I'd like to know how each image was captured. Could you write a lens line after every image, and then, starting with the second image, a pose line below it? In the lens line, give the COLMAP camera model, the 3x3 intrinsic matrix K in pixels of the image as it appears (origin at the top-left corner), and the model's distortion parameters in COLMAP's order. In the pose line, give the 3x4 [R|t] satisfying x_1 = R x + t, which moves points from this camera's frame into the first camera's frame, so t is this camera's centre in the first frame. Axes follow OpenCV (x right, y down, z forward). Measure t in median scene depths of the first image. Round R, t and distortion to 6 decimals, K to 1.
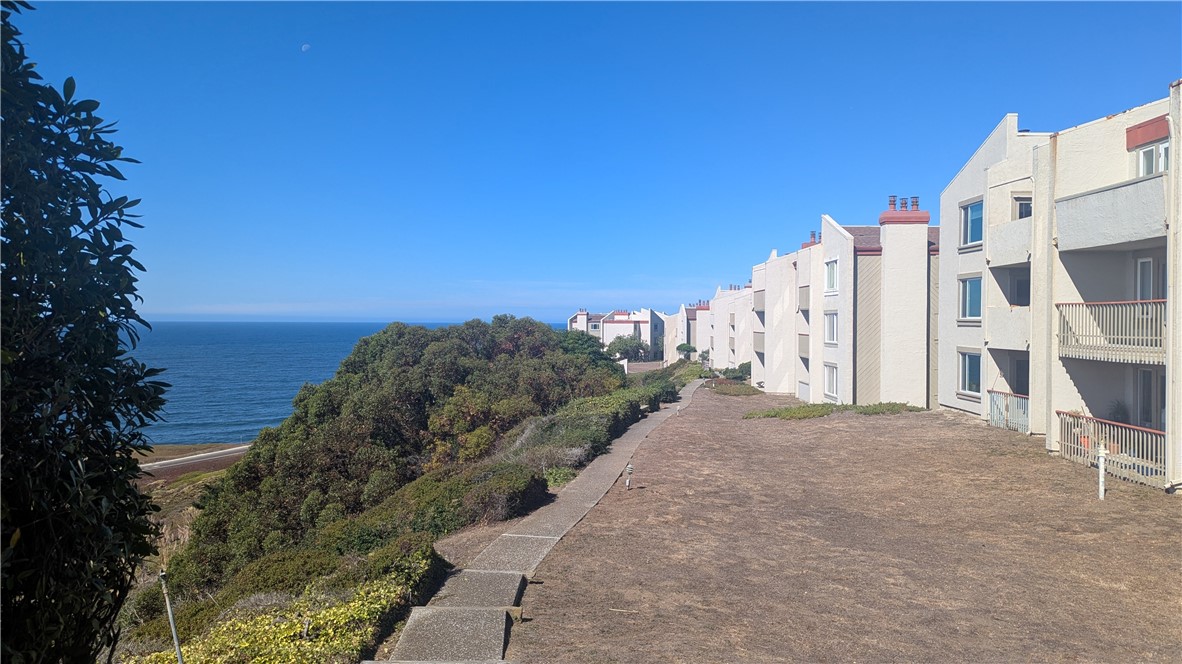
lens RADIAL K [[822.2, 0, 597.4], [0, 822.2, 322.7], [0, 0, 1]] dist [0.022721, -0.011735]
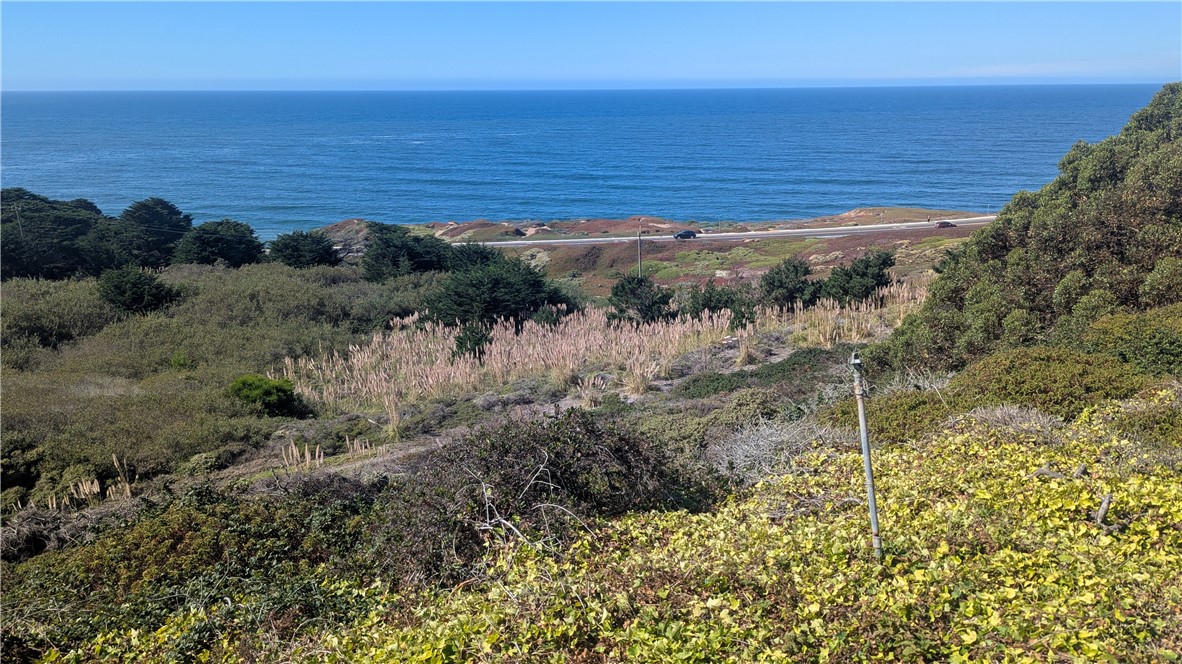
lens RADIAL K [[822.2, 0, 594.1], [0, 822.2, 327.1], [0, 0, 1]] dist [0.022721, -0.011735]
pose [[0.660072, 0.199055, -0.724350, -0.043279], [0.010503, 0.961714, 0.273855, 0.022620], [0.751129, -0.188372, 0.632709, 0.092225]]
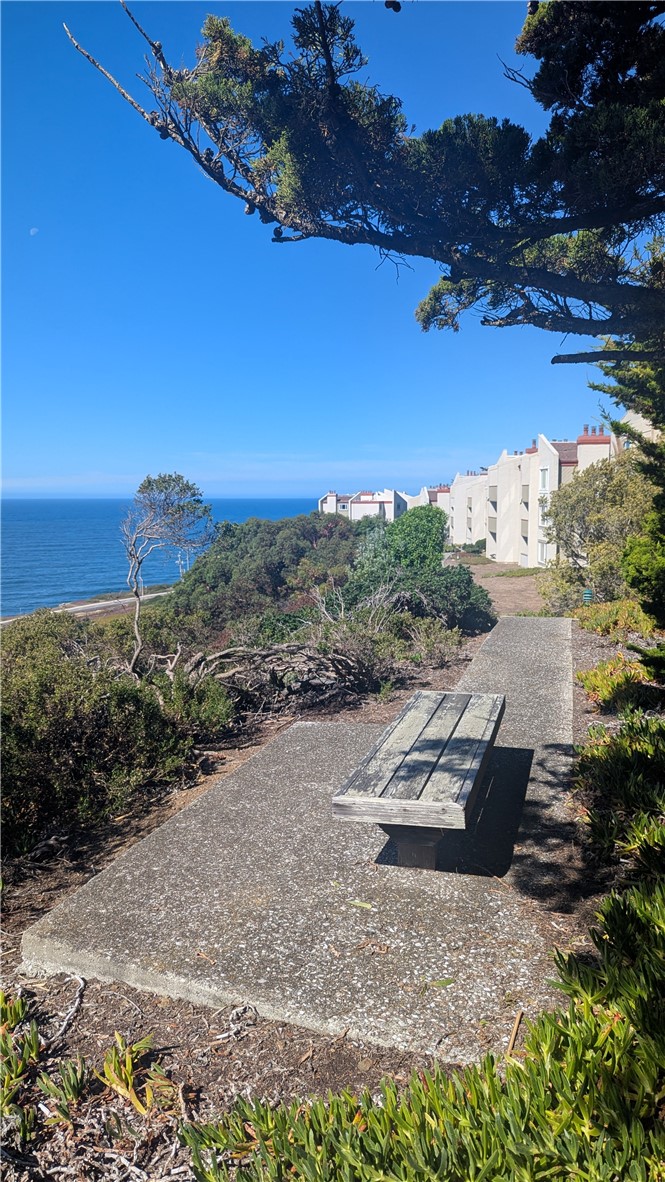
lens RADIAL K [[822.2, 0, 327.4], [0, 822.2, 594.6], [0, 0, 1]] dist [0.022721, -0.011735]
pose [[0.999914, -0.012822, -0.002586, -0.116129], [0.013037, 0.993031, 0.117134, -0.038975], [0.001066, -0.117158, 0.993113, -0.569375]]
